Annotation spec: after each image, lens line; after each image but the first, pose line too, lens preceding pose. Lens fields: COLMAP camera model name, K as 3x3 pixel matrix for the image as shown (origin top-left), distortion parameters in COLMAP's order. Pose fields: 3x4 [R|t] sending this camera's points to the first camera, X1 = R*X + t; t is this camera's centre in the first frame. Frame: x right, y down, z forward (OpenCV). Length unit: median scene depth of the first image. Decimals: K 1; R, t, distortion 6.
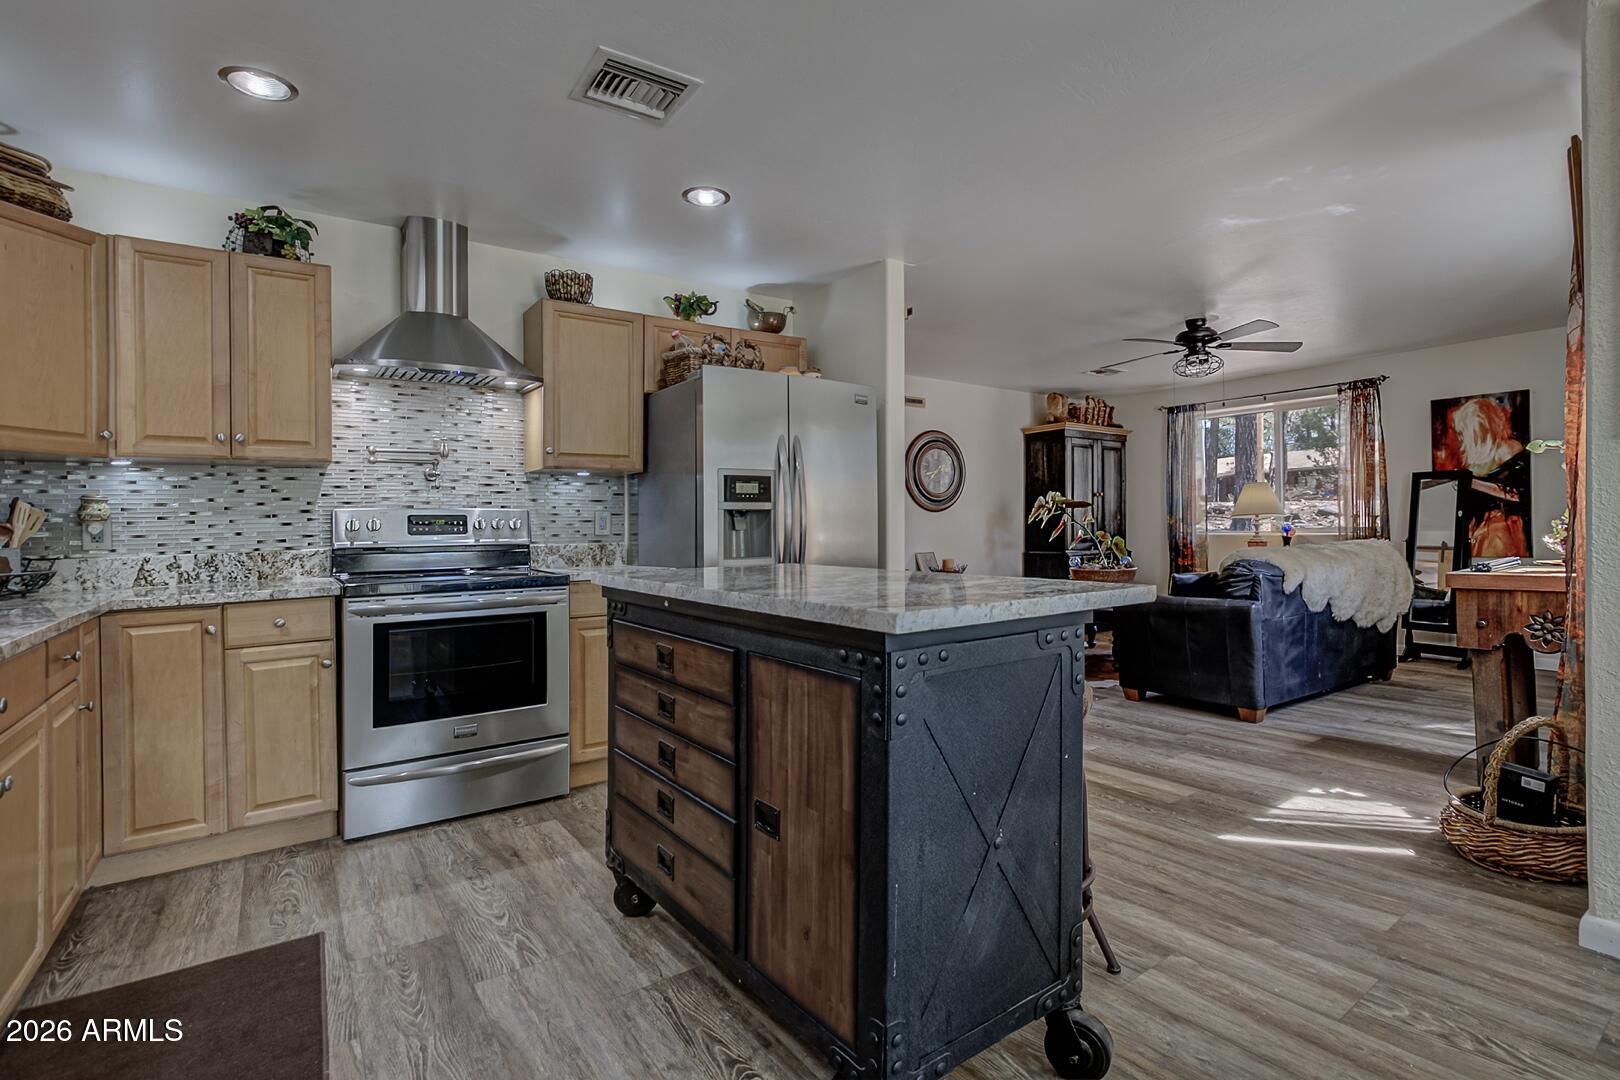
lens RADIAL K [[785.5, 0, 896.4], [0, 785.5, 516.0], [0, 0, 1]] dist [-0.028354, 0.000027]
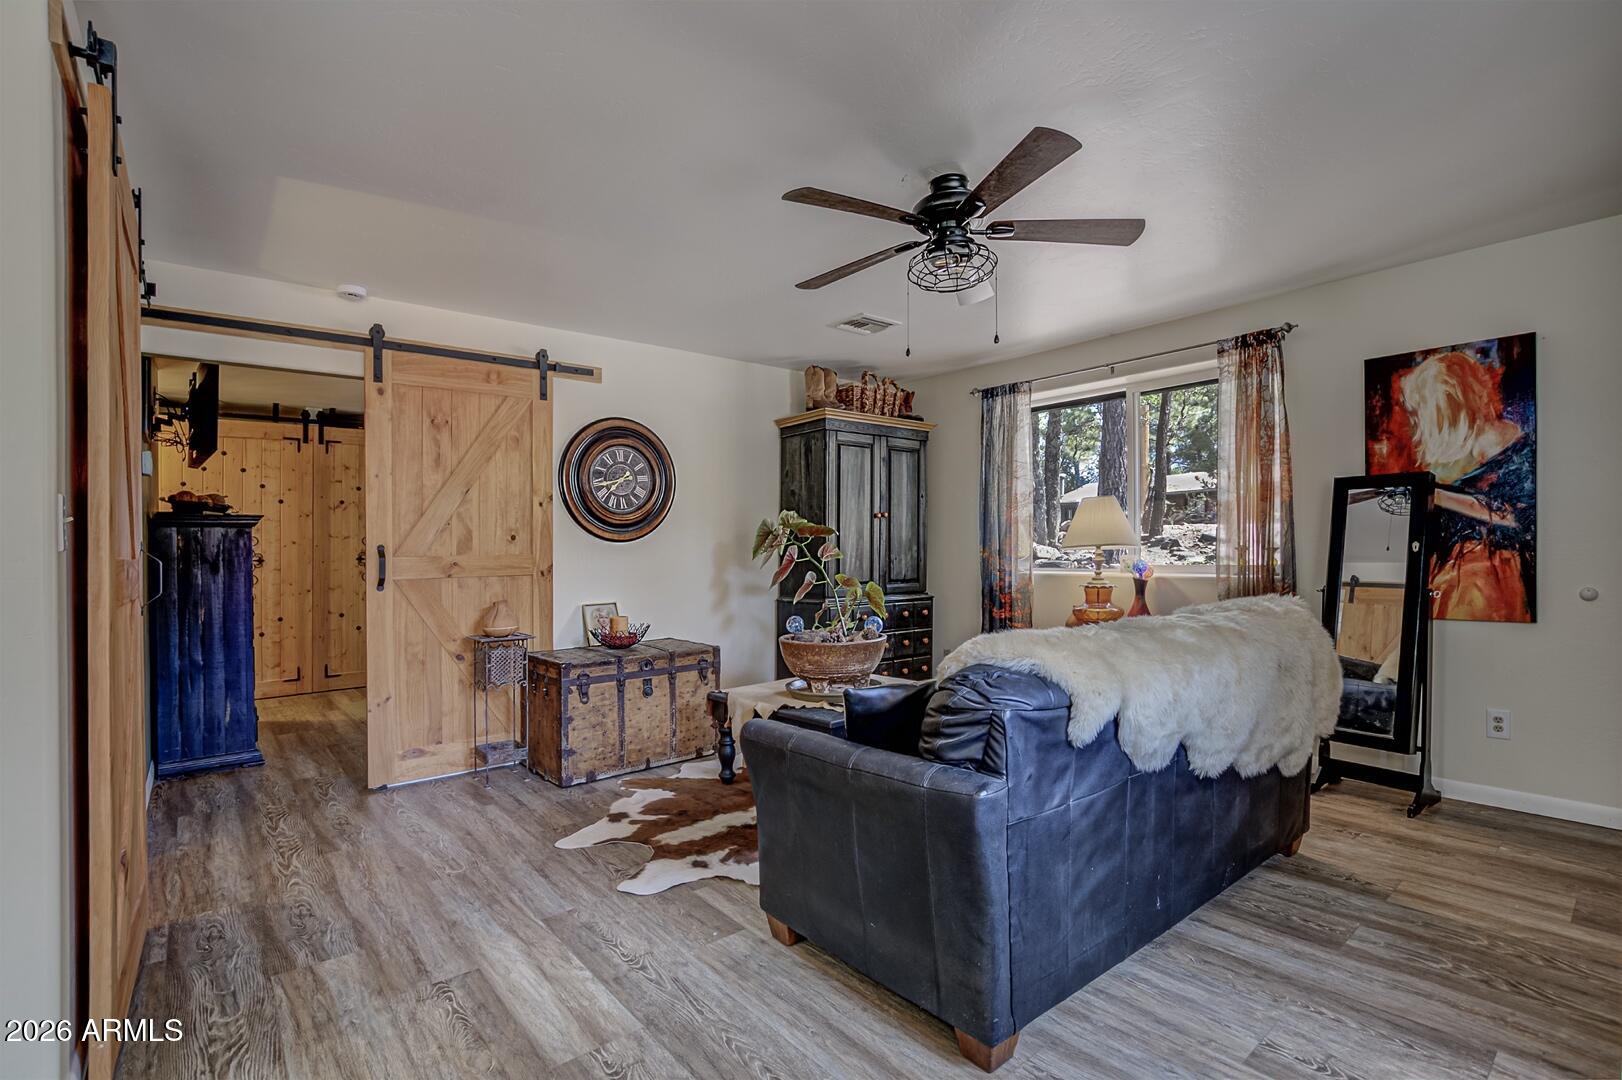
lens RADIAL K [[776.8, 0, 834.3], [0, 776.8, 542.0], [0, 0, 1]] dist [-0.031704, 0.002981]
pose [[0.999203, -0.001172, 0.039902, 0.261732], [0.000874, 0.999972, 0.007487, -0.011515], [-0.039909, -0.007446, 0.999176, 0.435302]]
